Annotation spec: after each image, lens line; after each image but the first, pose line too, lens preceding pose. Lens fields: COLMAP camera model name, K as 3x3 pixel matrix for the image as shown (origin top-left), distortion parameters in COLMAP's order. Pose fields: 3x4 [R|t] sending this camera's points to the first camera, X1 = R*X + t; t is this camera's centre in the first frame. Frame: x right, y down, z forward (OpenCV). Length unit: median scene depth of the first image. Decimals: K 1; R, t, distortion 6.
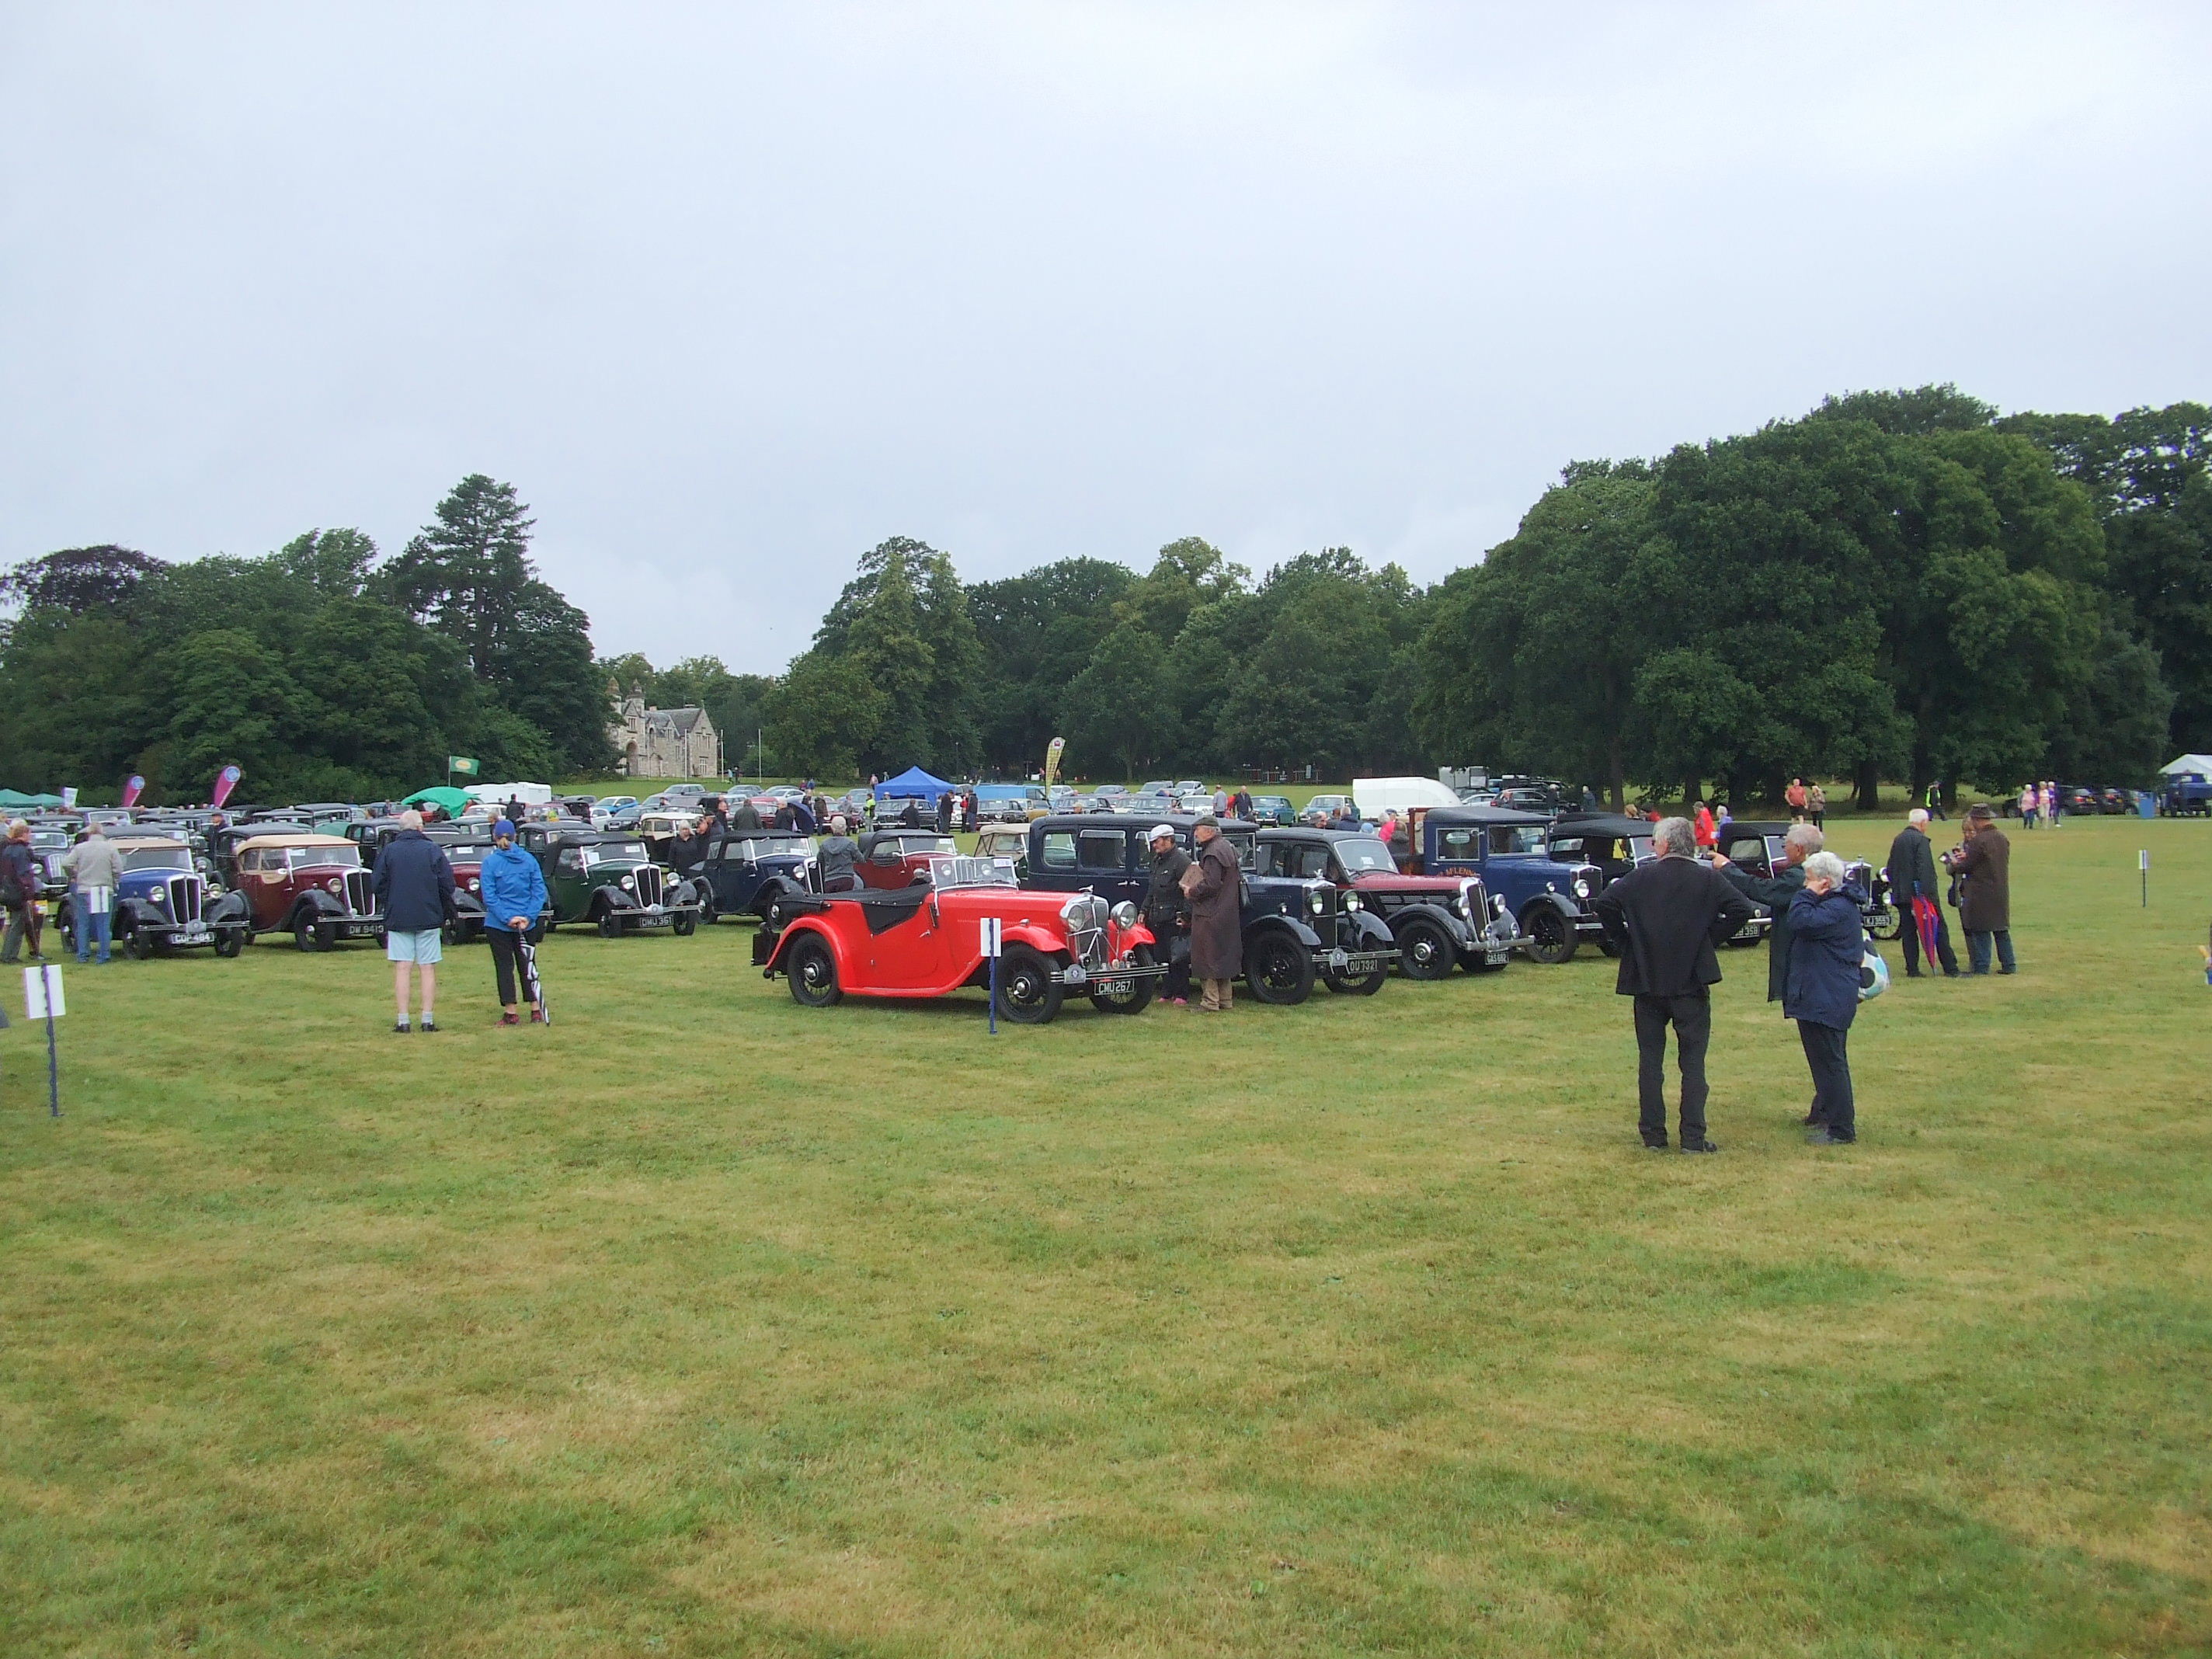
lens RADIAL K [[2488.3, 0, 1090.3], [0, 2488.3, 758.1], [0, 0, 1]] dist [-0.067243, 0.000000]
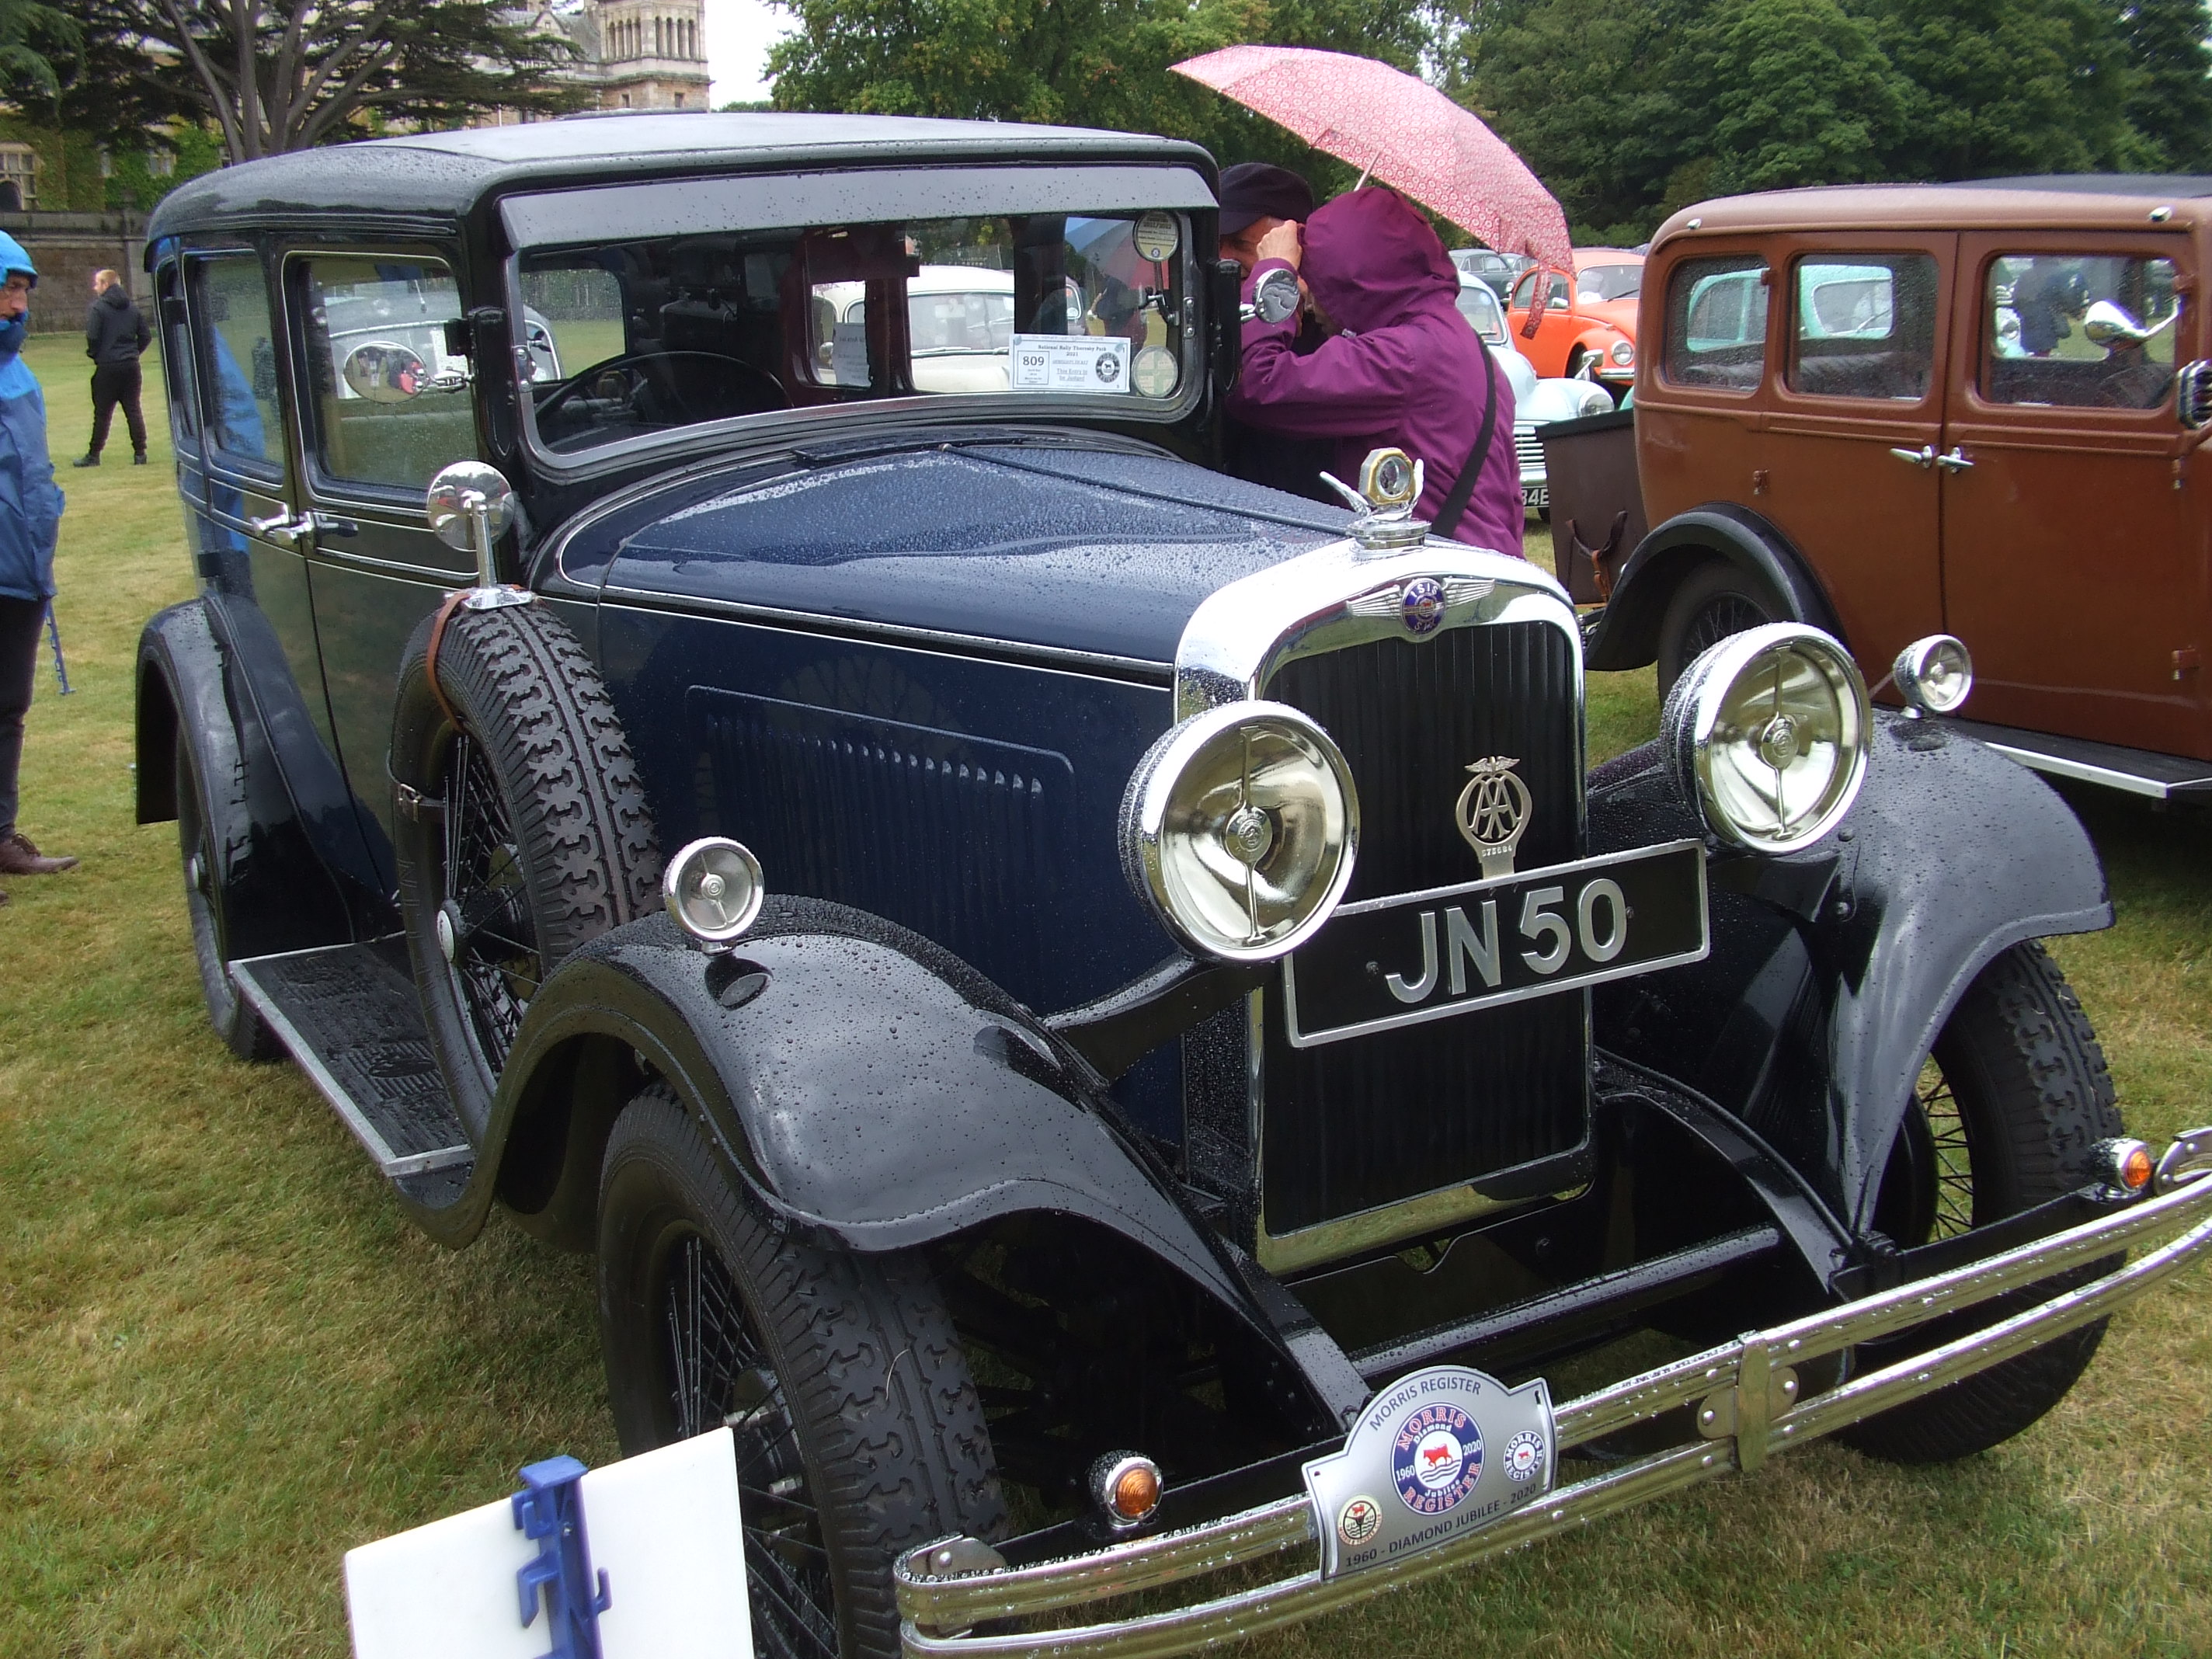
lens RADIAL K [[2488.3, 0, 1109.4], [0, 2488.3, 817.6], [0, 0, 1]] dist [-0.067243, 0.000000]
pose [[0.902952, 0.080337, -0.422166, -0.223823], [0.021844, 0.972521, 0.231789, 0.009355], [0.429187, -0.218516, 0.876384, 0.287265]]
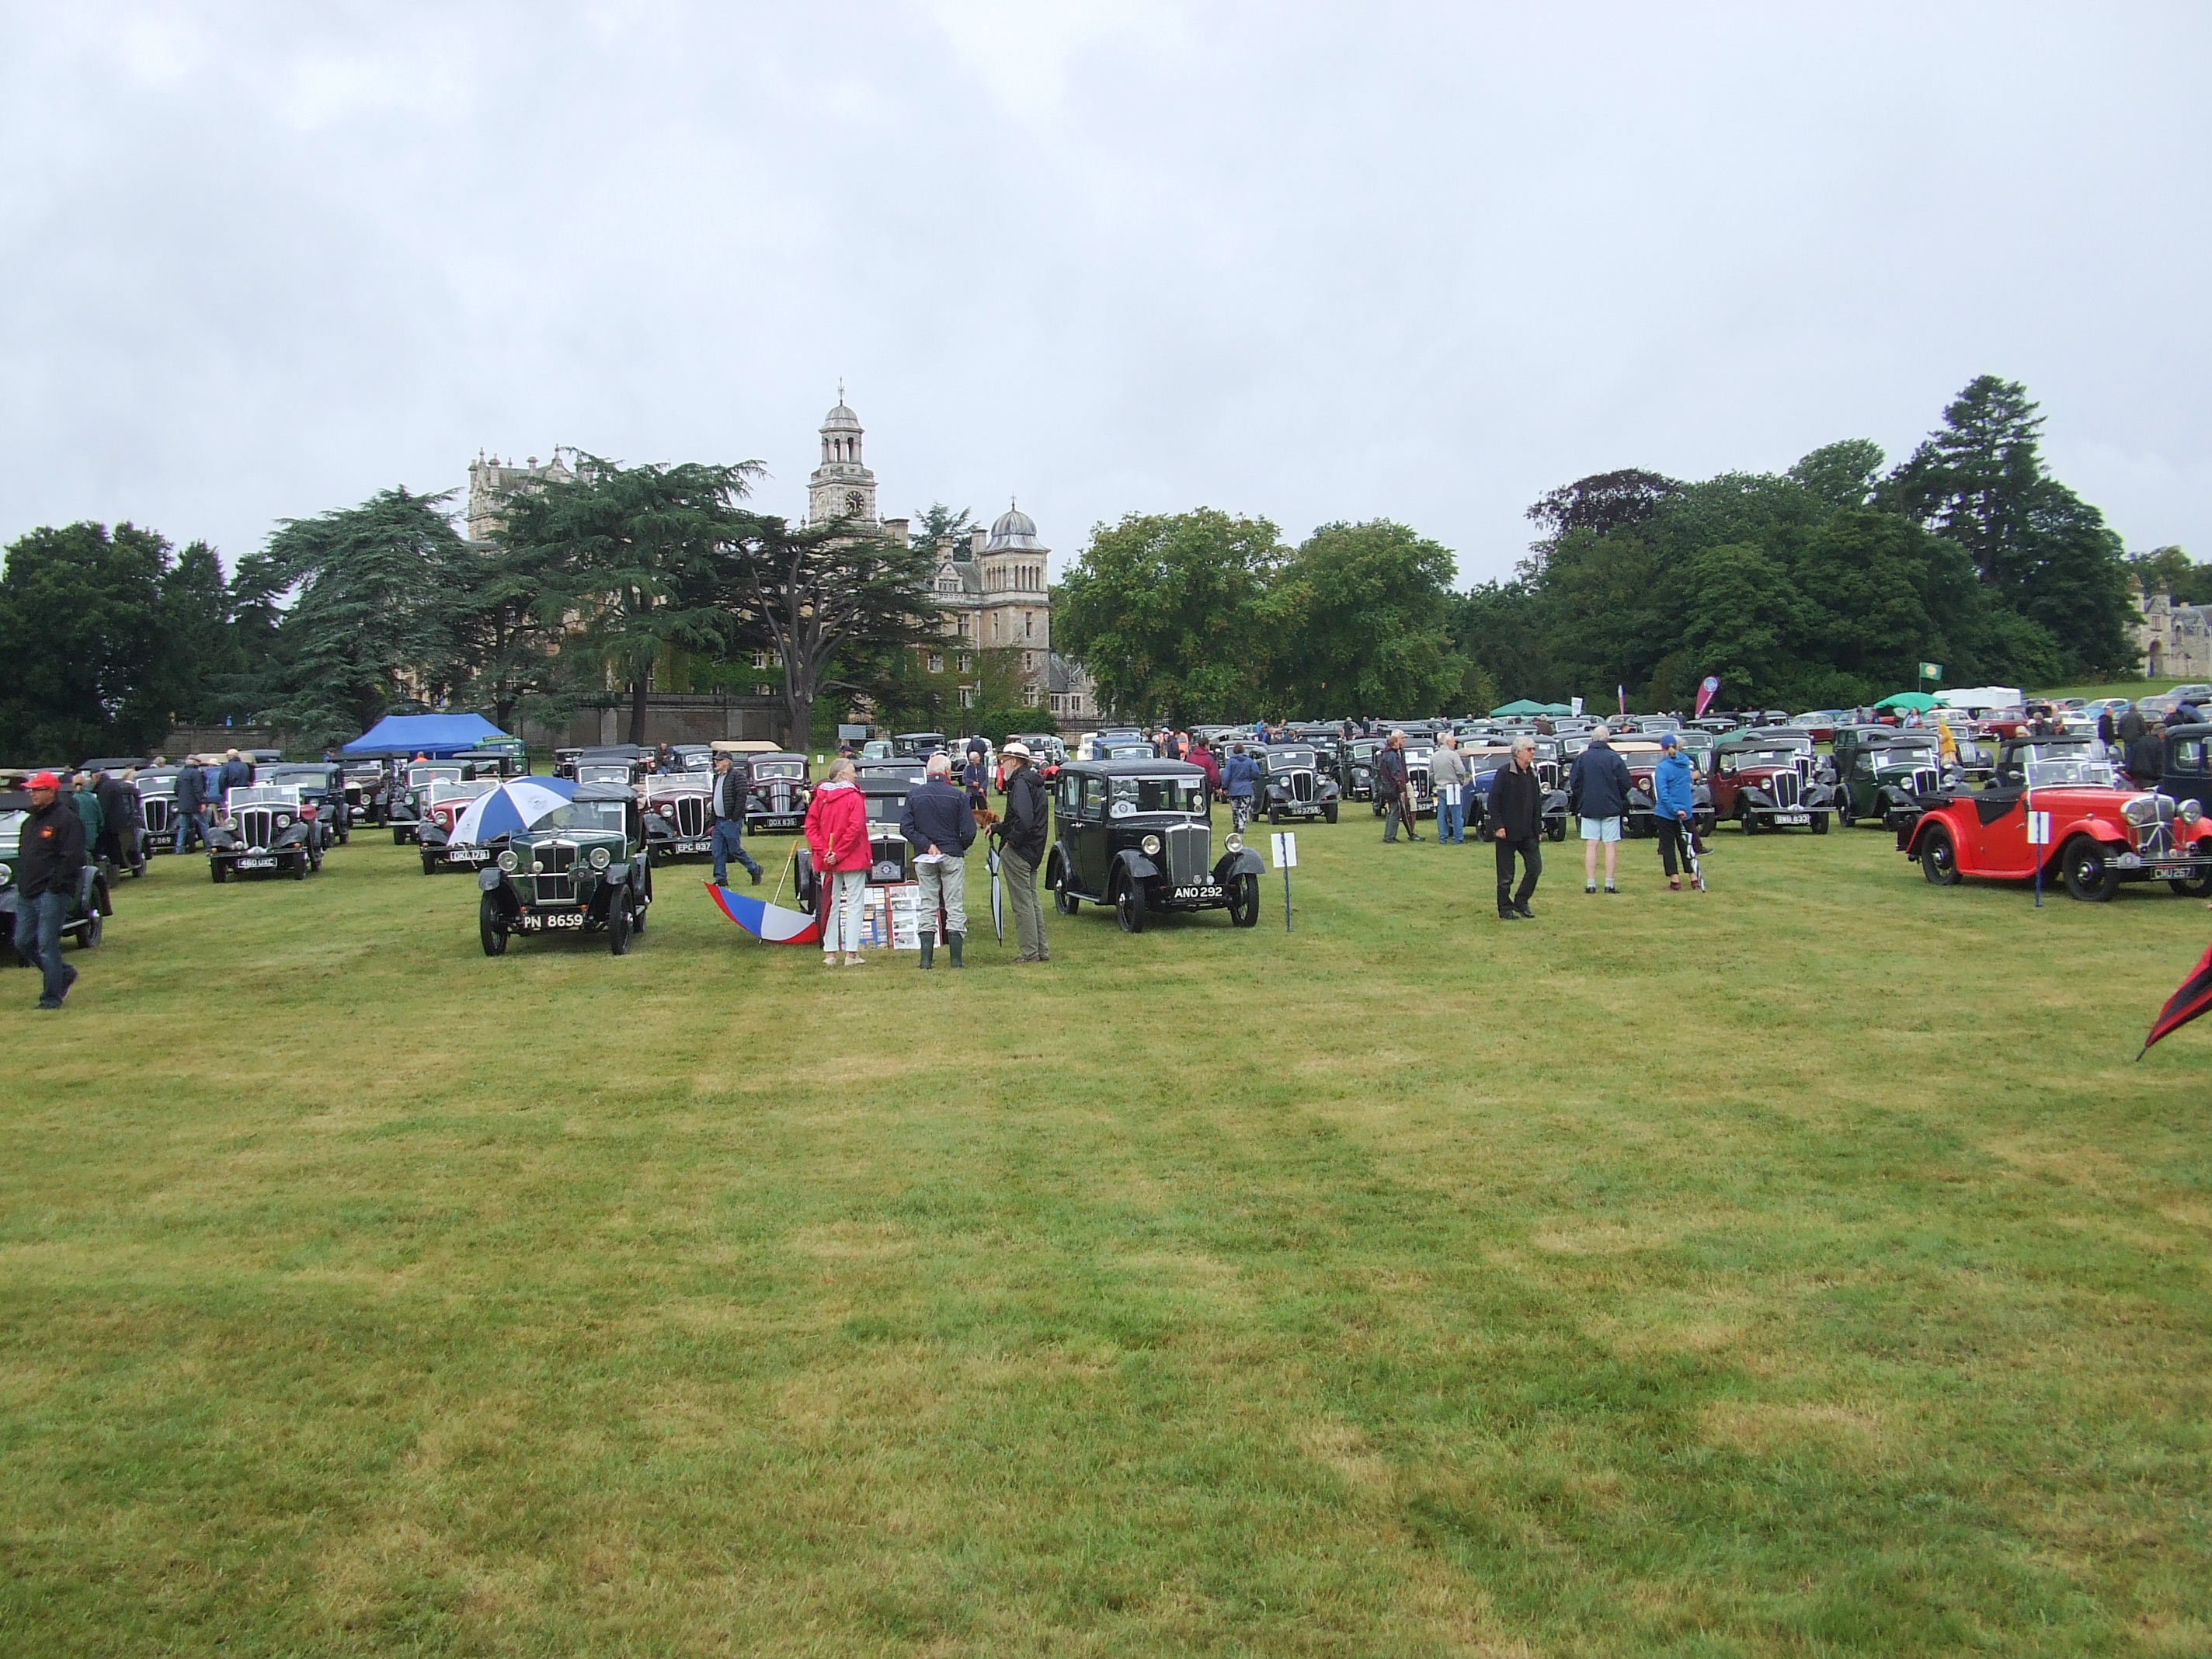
lens RADIAL K [[2488.3, 0, 1129.4], [0, 2488.3, 814.2], [0, 0, 1]] dist [-0.067243, 0.000000]
pose [[0.829355, 0.012179, -0.558590, 0.028340], [0.022465, 0.998227, 0.055120, -0.001166], [0.558271, -0.058263, 0.827611, -0.025966]]
